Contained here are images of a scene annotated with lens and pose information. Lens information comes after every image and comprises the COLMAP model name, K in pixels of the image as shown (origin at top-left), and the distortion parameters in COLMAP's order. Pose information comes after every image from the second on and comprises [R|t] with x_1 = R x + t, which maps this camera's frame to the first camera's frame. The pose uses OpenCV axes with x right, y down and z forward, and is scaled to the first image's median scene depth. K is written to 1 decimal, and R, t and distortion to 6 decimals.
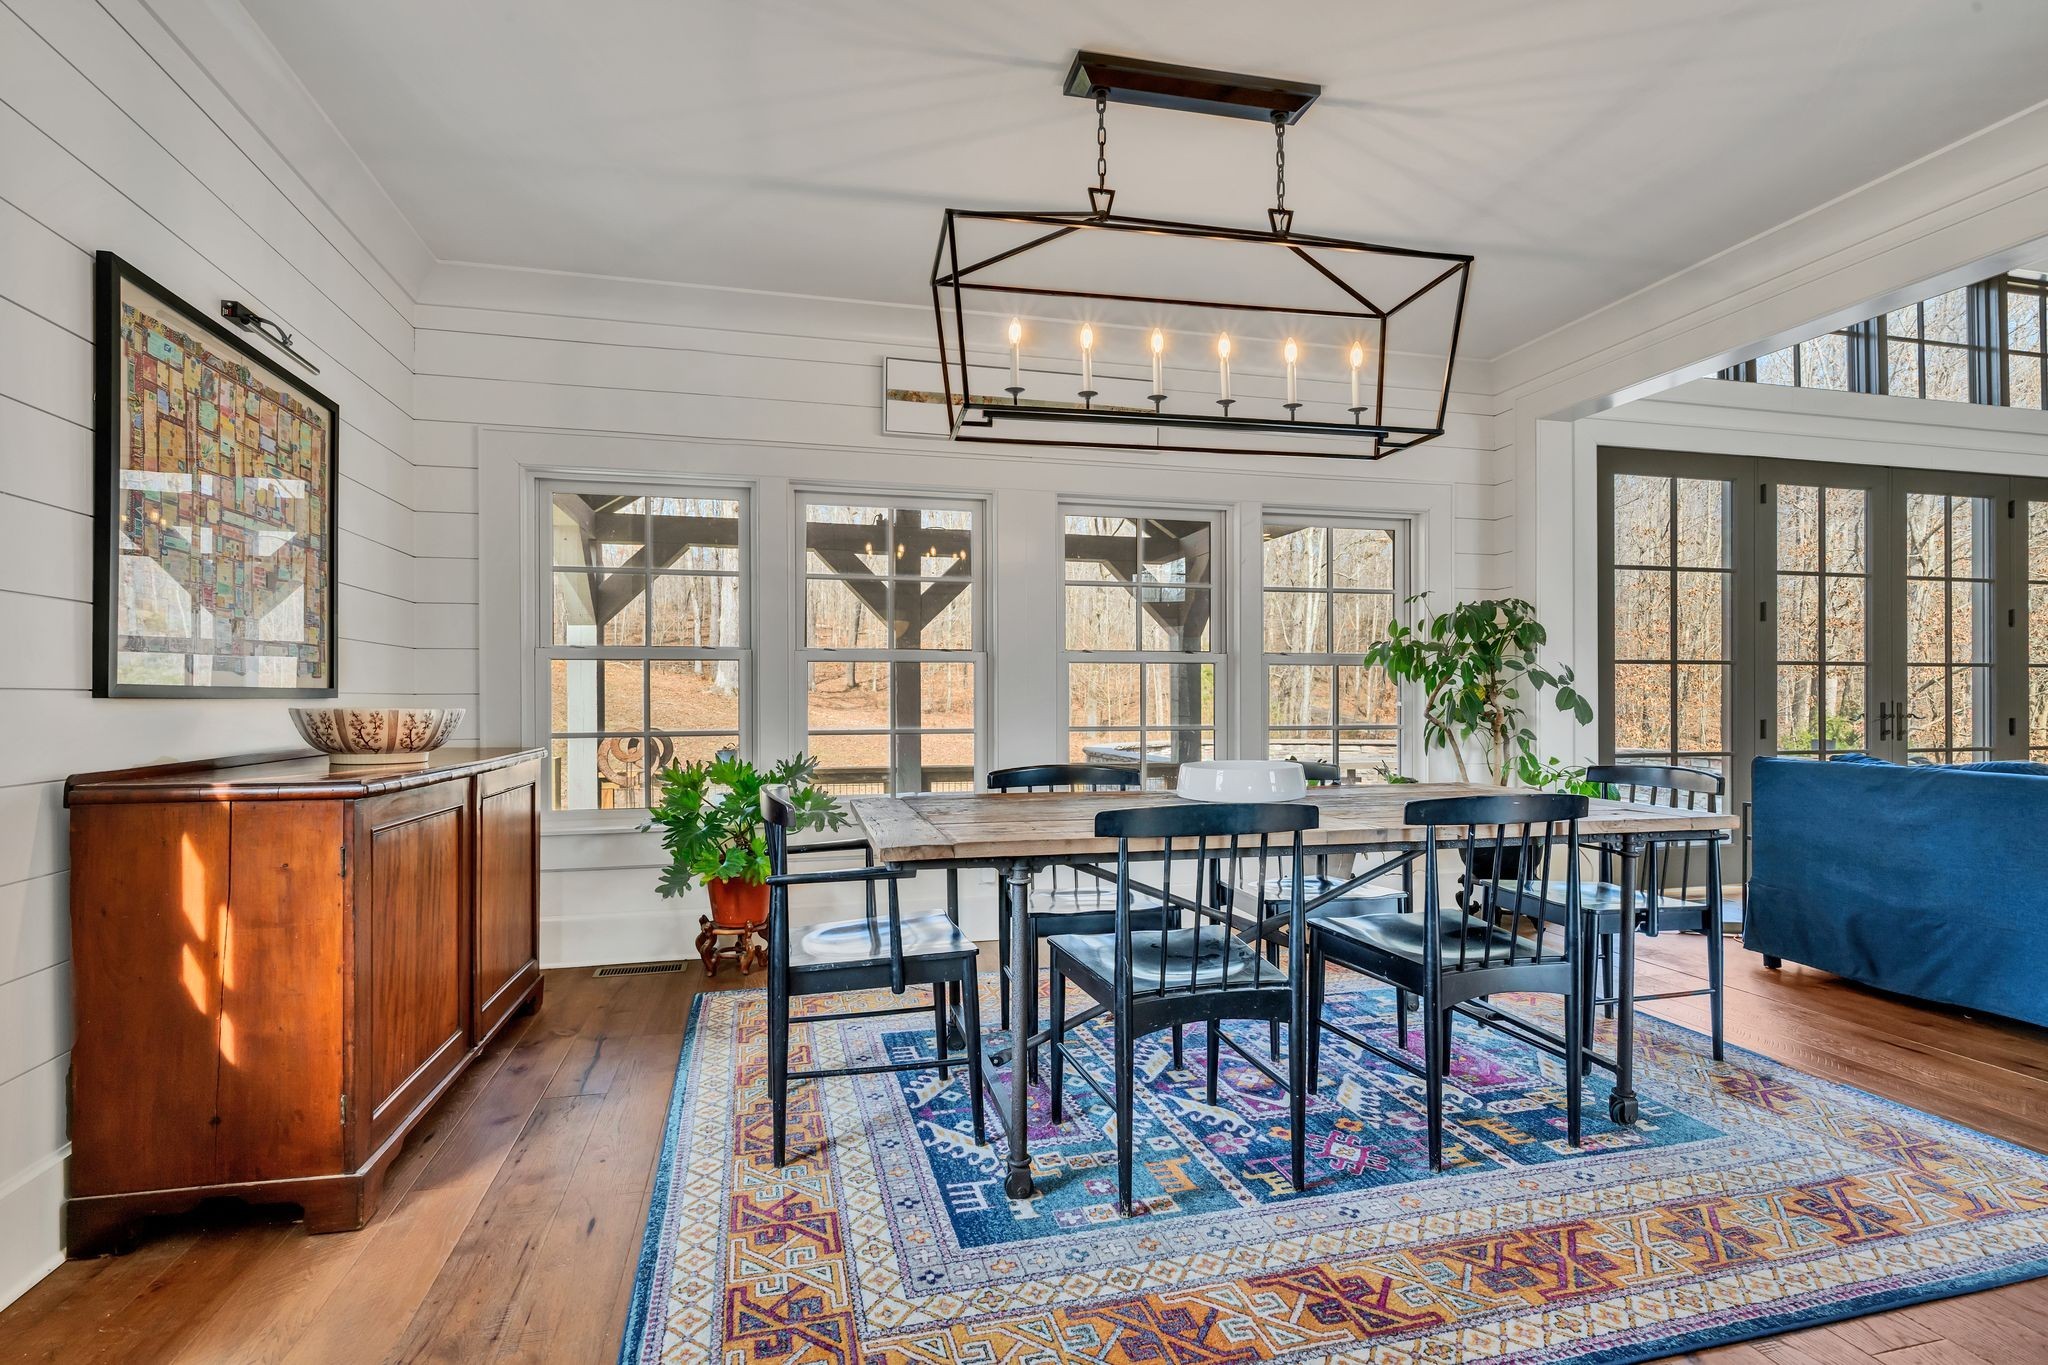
lens RADIAL K [[1054.2, 0, 1024.0], [0, 1054.2, 682.5], [0, 0, 1]] dist [-0.002465, -0.000385]
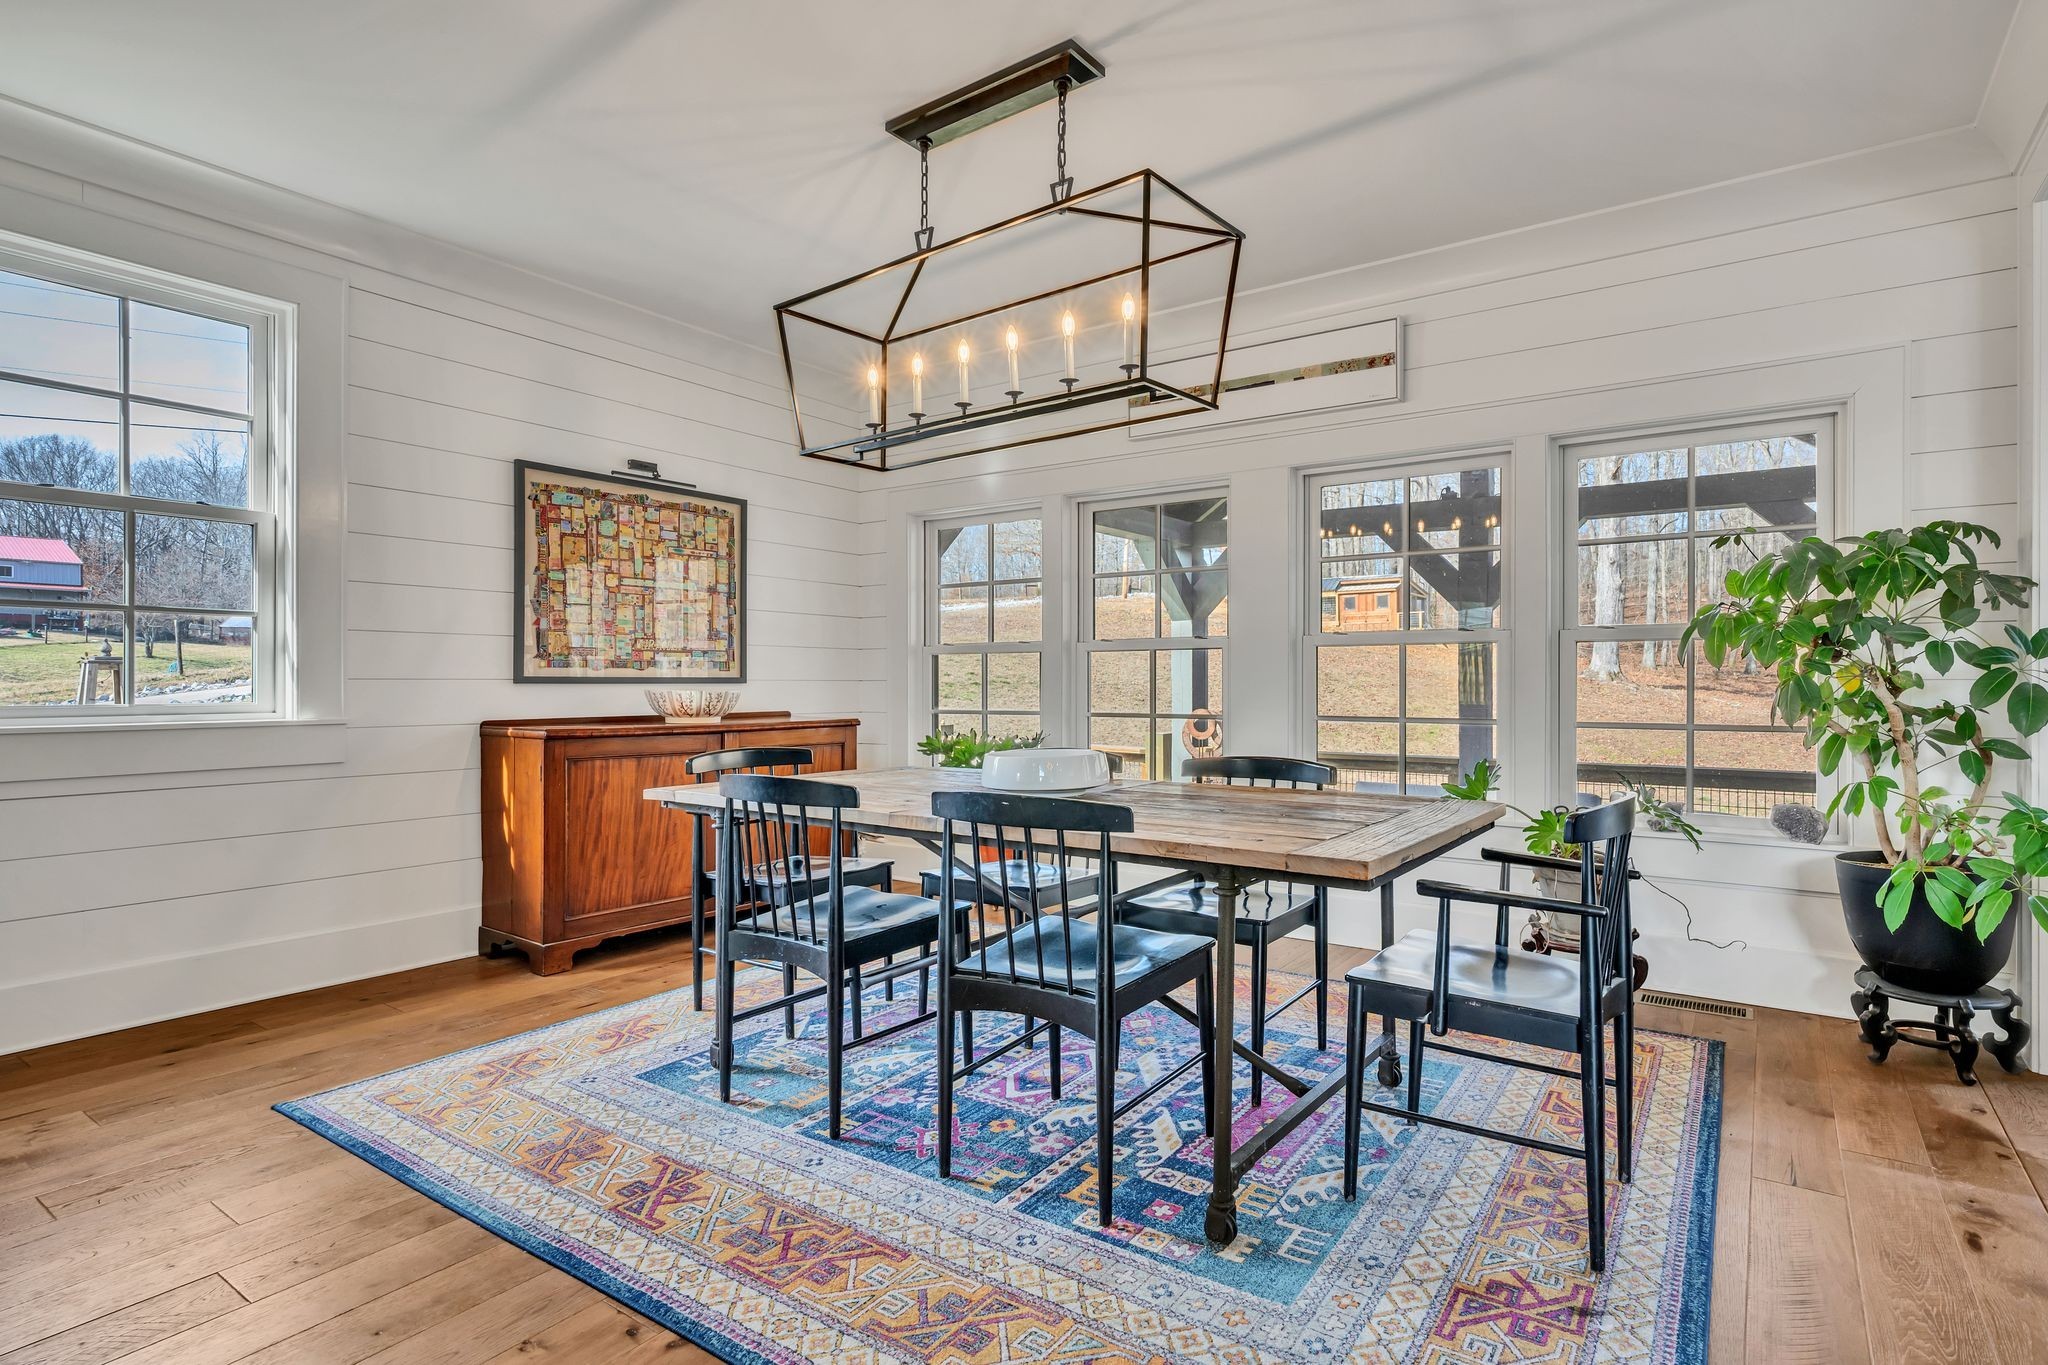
lens RADIAL K [[1022.7, 0, 1024.0], [0, 1022.7, 682.5], [0, 0, 1]] dist [0.001306, -0.000212]
pose [[0.649805, 0.003757, -0.760091, 0.972334], [0.010278, 0.999853, 0.013728, -0.004638], [0.760031, -0.016733, 0.649671, 0.376398]]
